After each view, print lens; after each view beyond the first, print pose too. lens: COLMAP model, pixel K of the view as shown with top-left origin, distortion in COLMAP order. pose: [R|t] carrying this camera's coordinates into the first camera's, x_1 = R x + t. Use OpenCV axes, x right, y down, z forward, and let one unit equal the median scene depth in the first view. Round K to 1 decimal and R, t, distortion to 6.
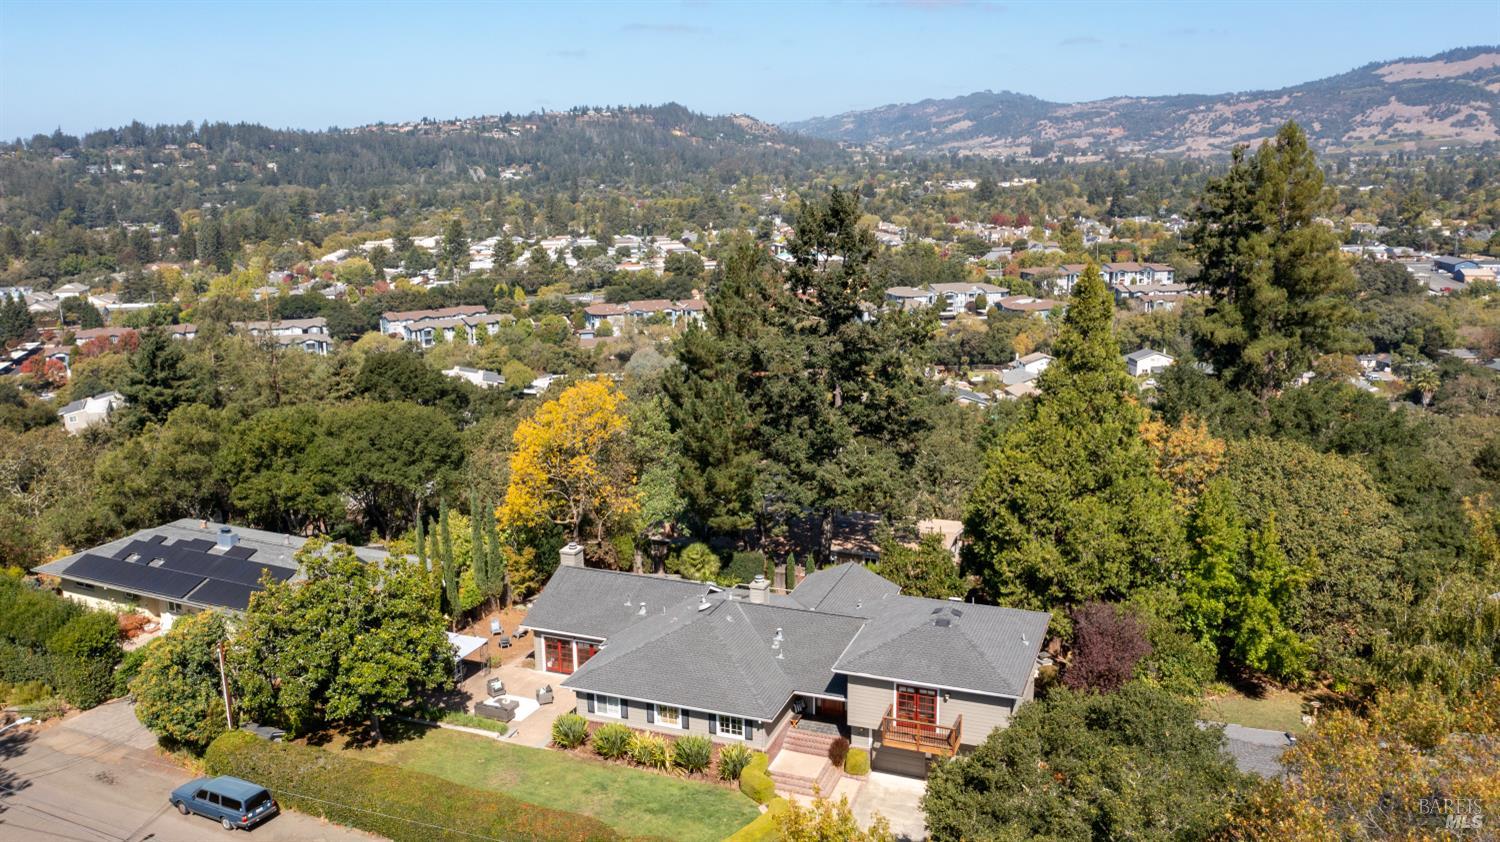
lens RADIAL K [[1179.9, 0, 750.1], [0, 1179.9, 413.6], [0, 0, 1]] dist [-0.015000, 0.002579]
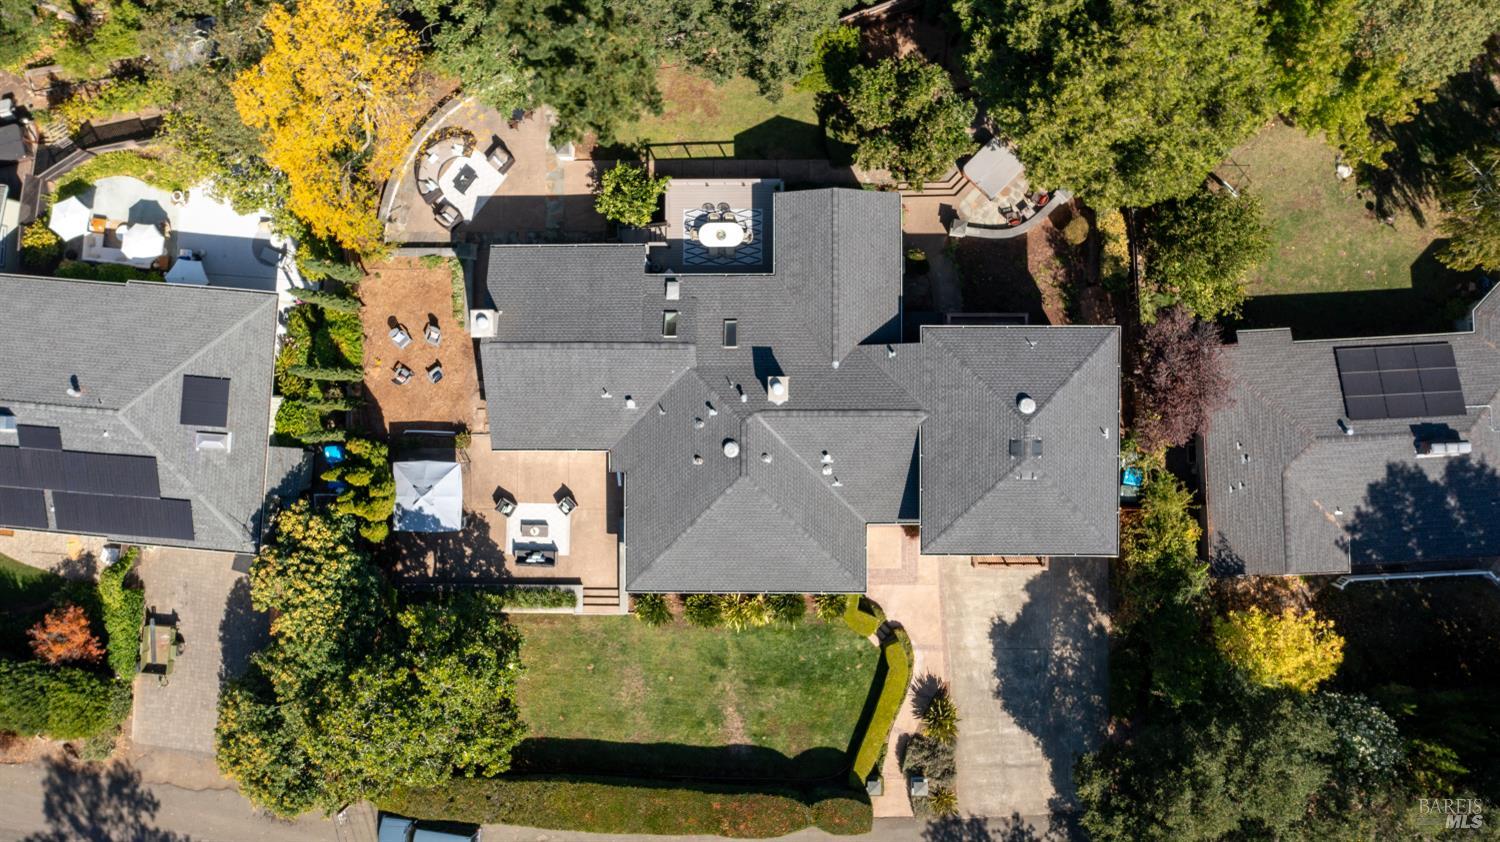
lens RADIAL K [[1179.9, 0, 758.8], [0, 1179.9, 425.1], [0, 0, 1]] dist [-0.015000, 0.002579]
pose [[0.933410, -0.358364, -0.017923, 0.000201], [0.094898, 0.198386, 0.975519, -0.072319], [-0.346035, -0.912260, 0.219184, 0.090086]]
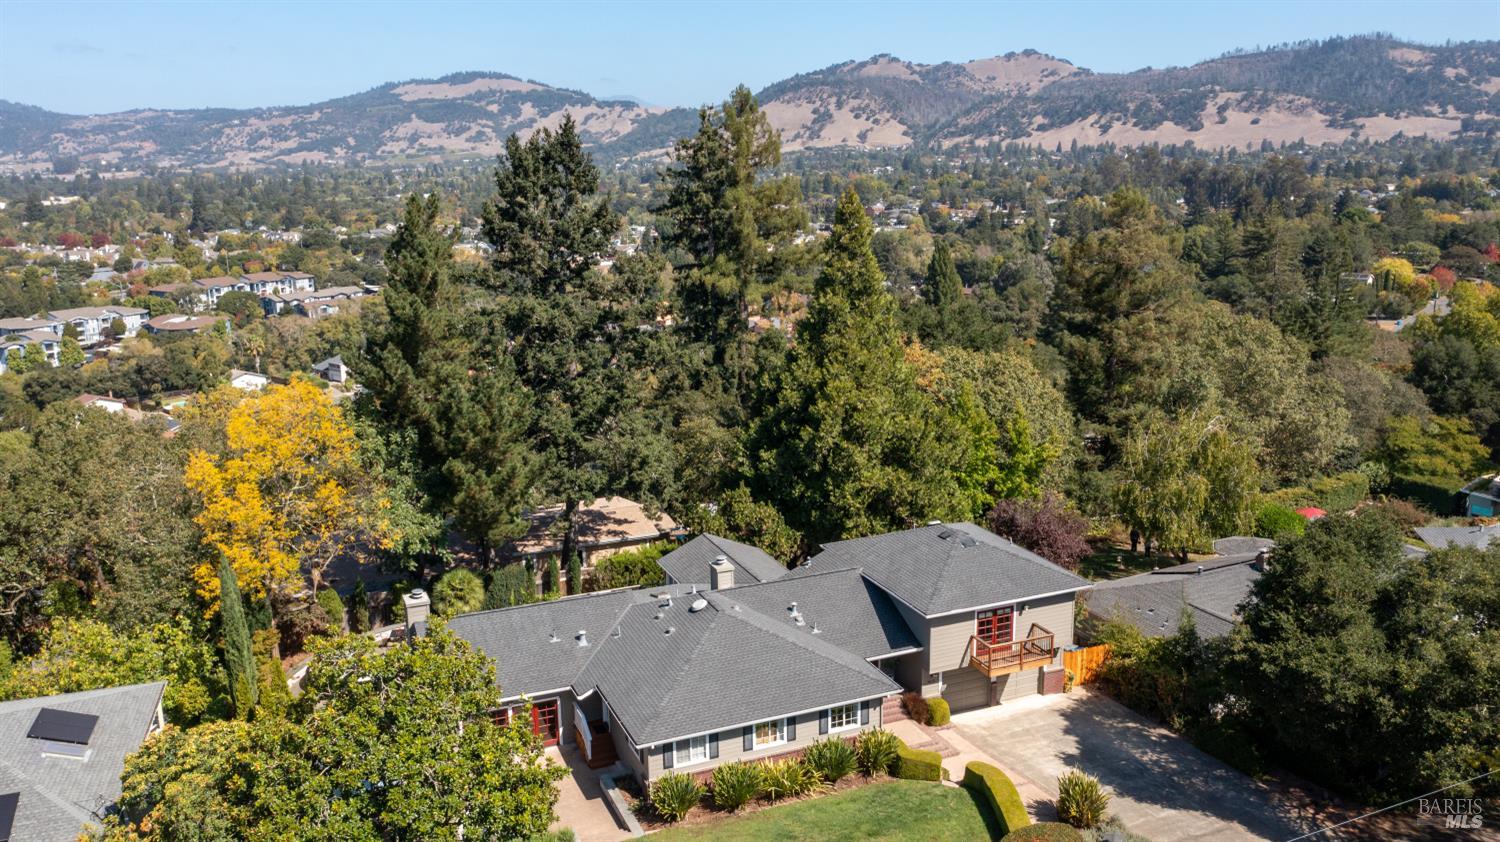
lens RADIAL K [[1179.9, 0, 745.3], [0, 1179.9, 420.8], [0, 0, 1]] dist [-0.015000, 0.002579]
pose [[0.723880, -0.149608, 0.673509, -0.059615], [0.154291, 0.986586, 0.053322, -0.000025], [-0.672452, 0.065317, 0.737253, 0.040386]]
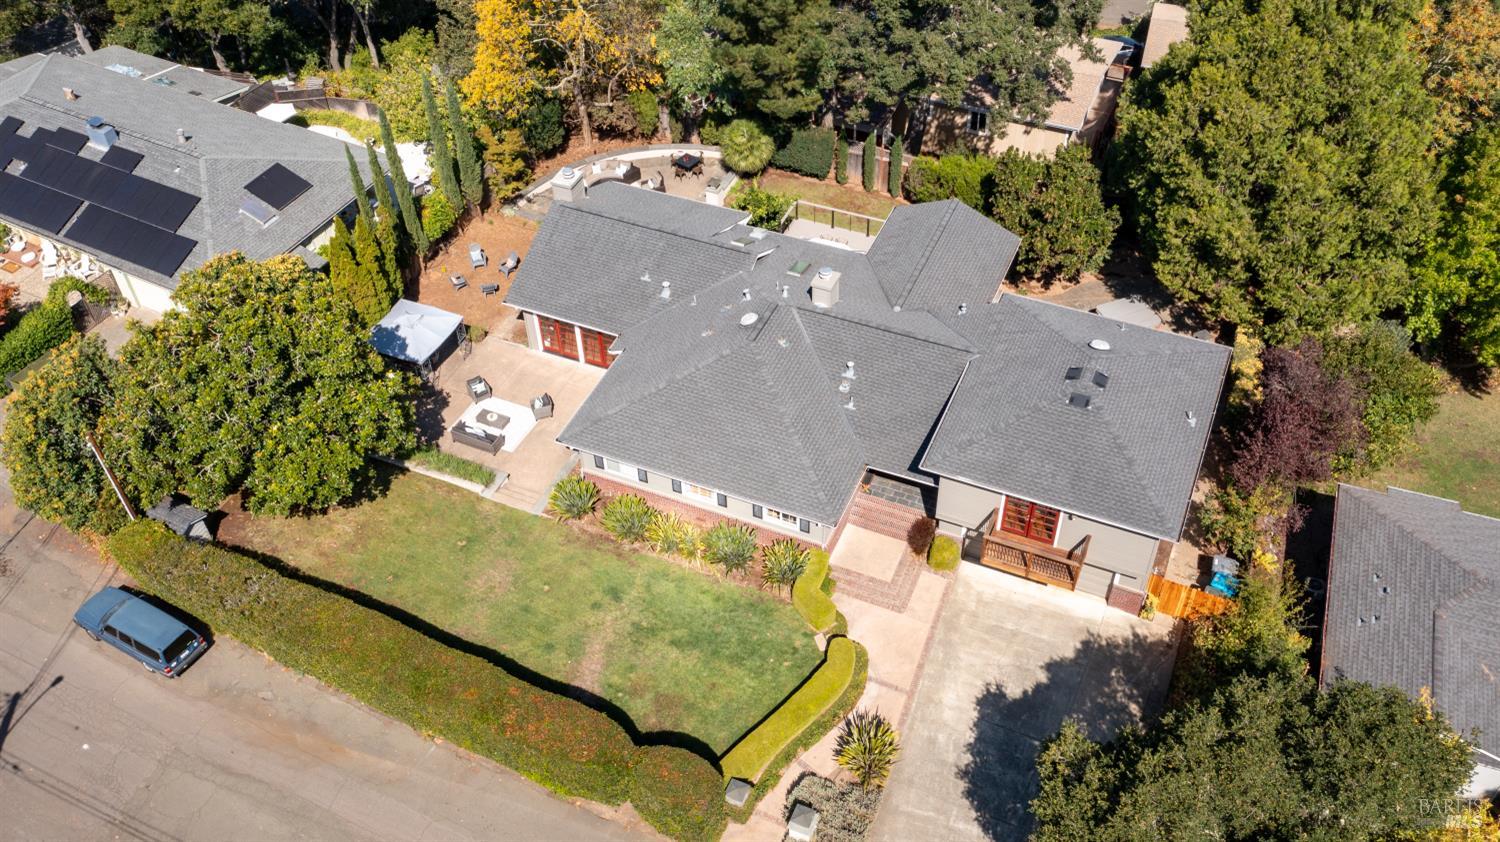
lens RADIAL K [[1309.8, 0, 755.1], [0, 1309.8, 418.6], [0, 0, 1]] dist [-0.009783, 0.000233]
pose [[0.998953, 0.024813, -0.038435, -0.000233], [-0.000507, 0.846085, 0.533047, -0.023478], [0.045746, -0.532470, 0.845212, 0.031219]]
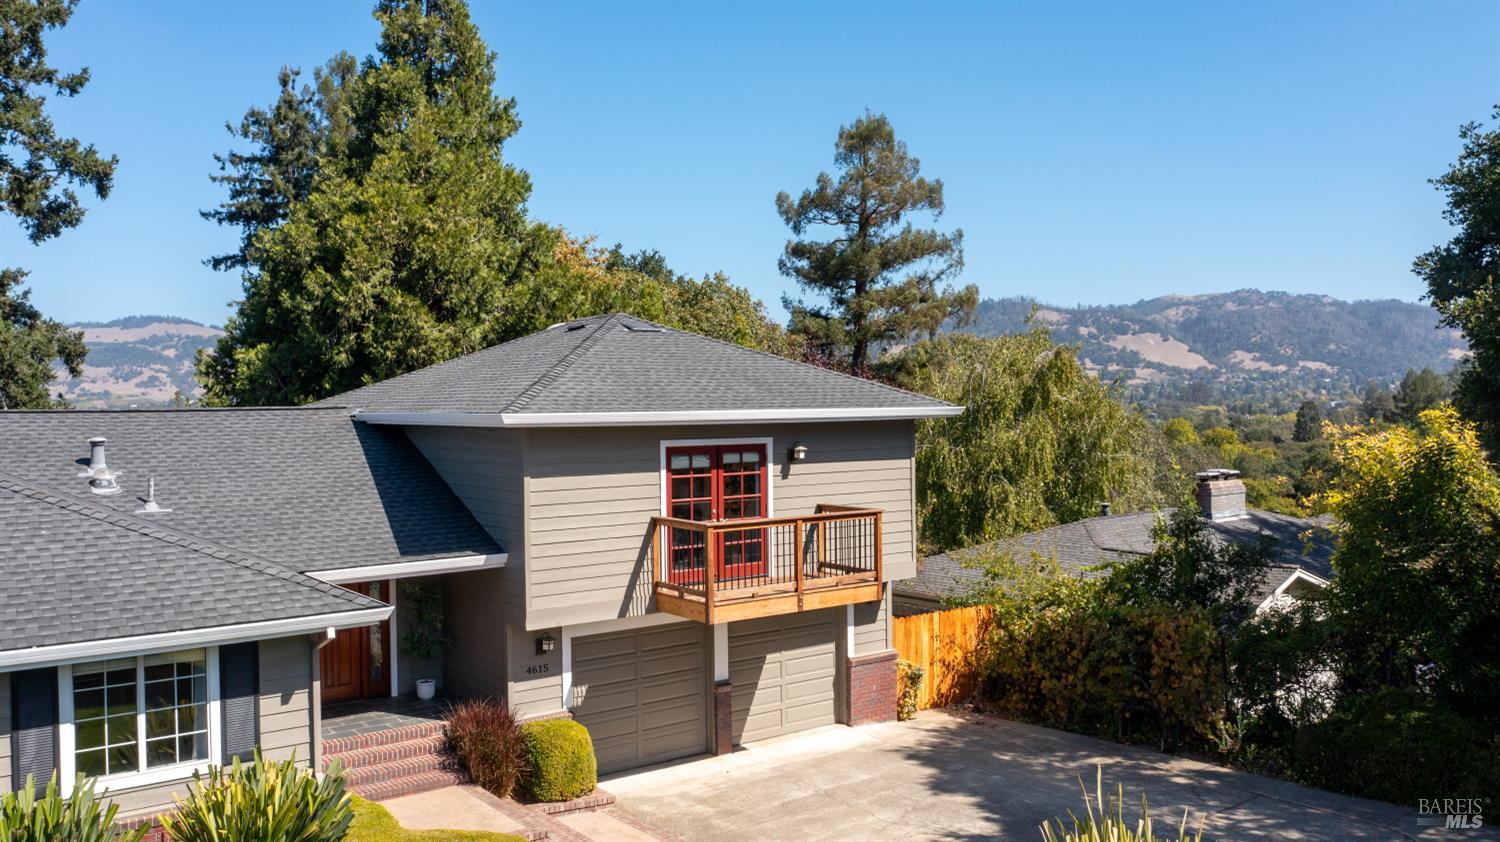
lens RADIAL K [[1179.9, 0, 750.3], [0, 1179.9, 416.1], [0, 0, 1]] dist [-0.015000, 0.002579]
pose [[0.529000, -0.000968, 0.848621, -0.013407], [0.186659, 0.975642, -0.115243, 0.025181], [-0.827839, 0.219367, 0.516296, 0.077857]]
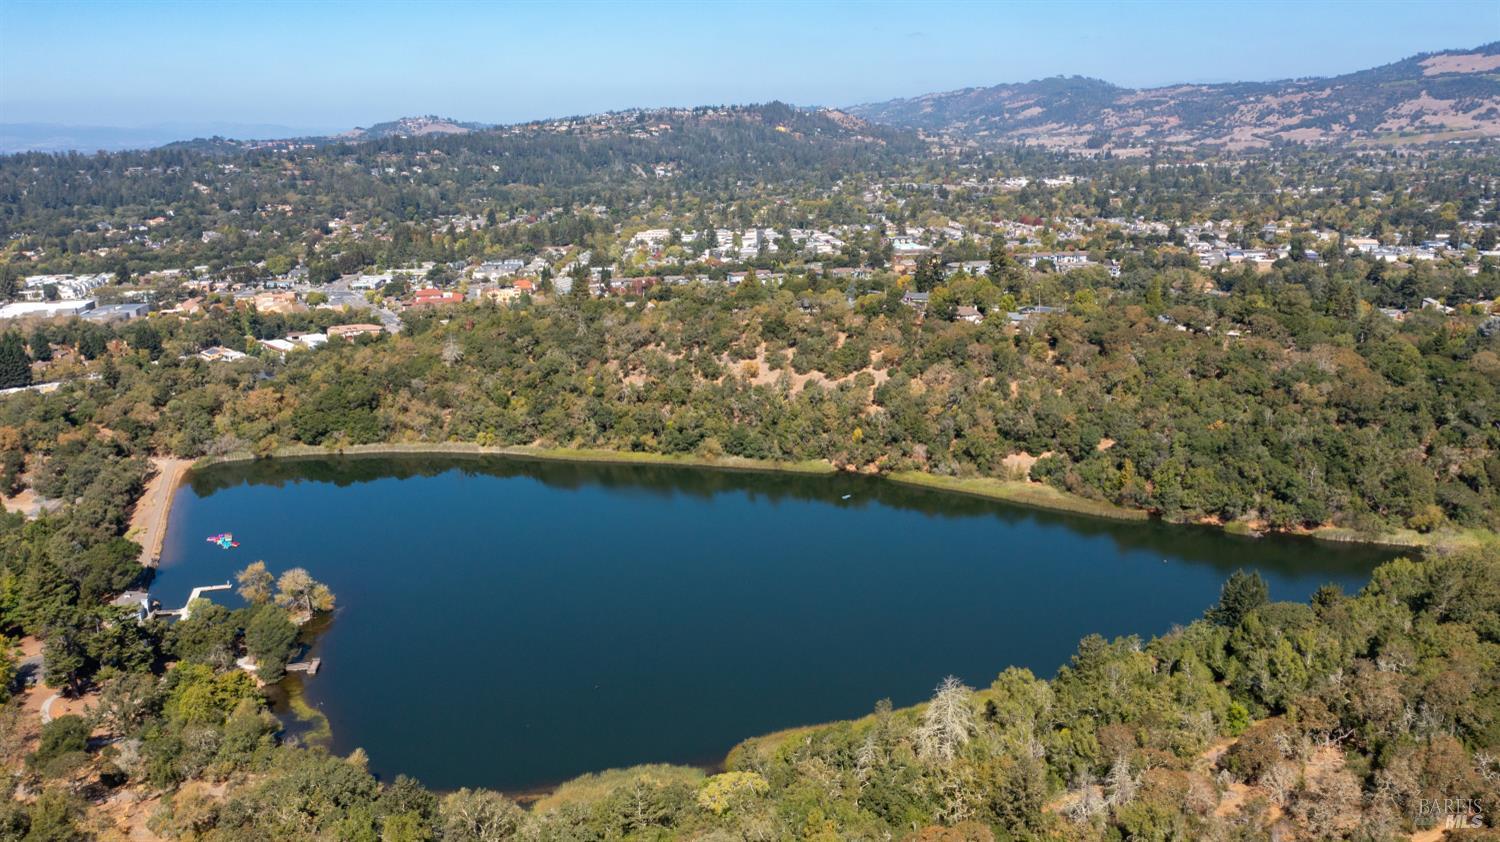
lens RADIAL K [[1179.9, 0, 745.0], [0, 1179.9, 425.4], [0, 0, 1]] dist [-0.015000, 0.002579]
pose [[0.997809, 0.014699, -0.064514, -0.108901], [-0.012552, 0.999358, 0.033558, 0.117488], [0.064965, -0.032674, 0.997352, -1.136348]]
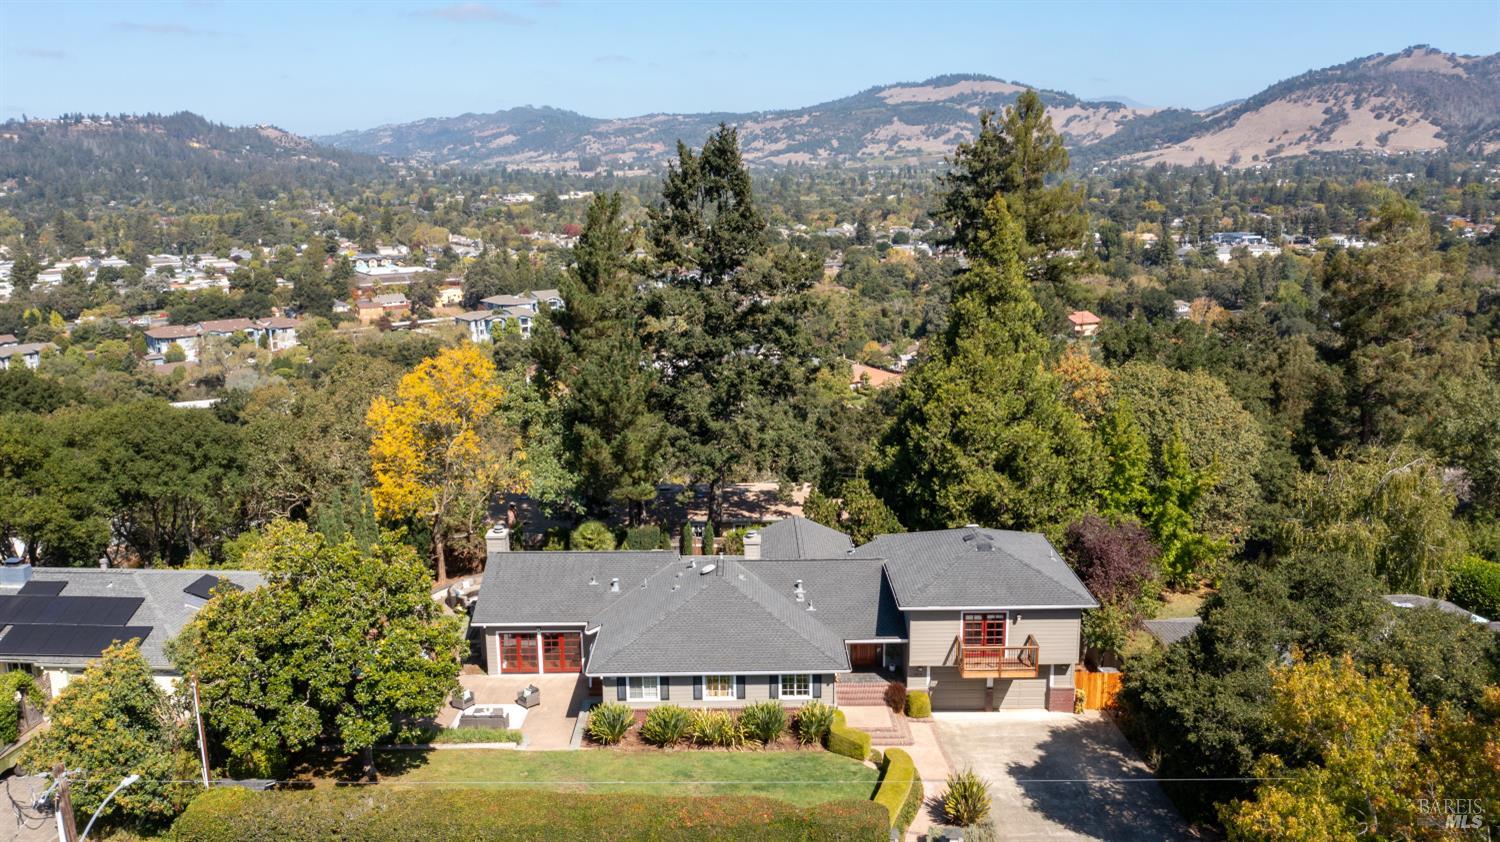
lens RADIAL K [[1179.9, 0, 748.4], [0, 1179.9, 462.8], [0, 0, 1]] dist [-0.015000, 0.002579]
pose [[0.931522, -0.085449, 0.353505, -0.035005], [0.075967, 0.996282, 0.040641, 0.005362], [-0.355663, -0.011003, 0.934549, 0.016559]]
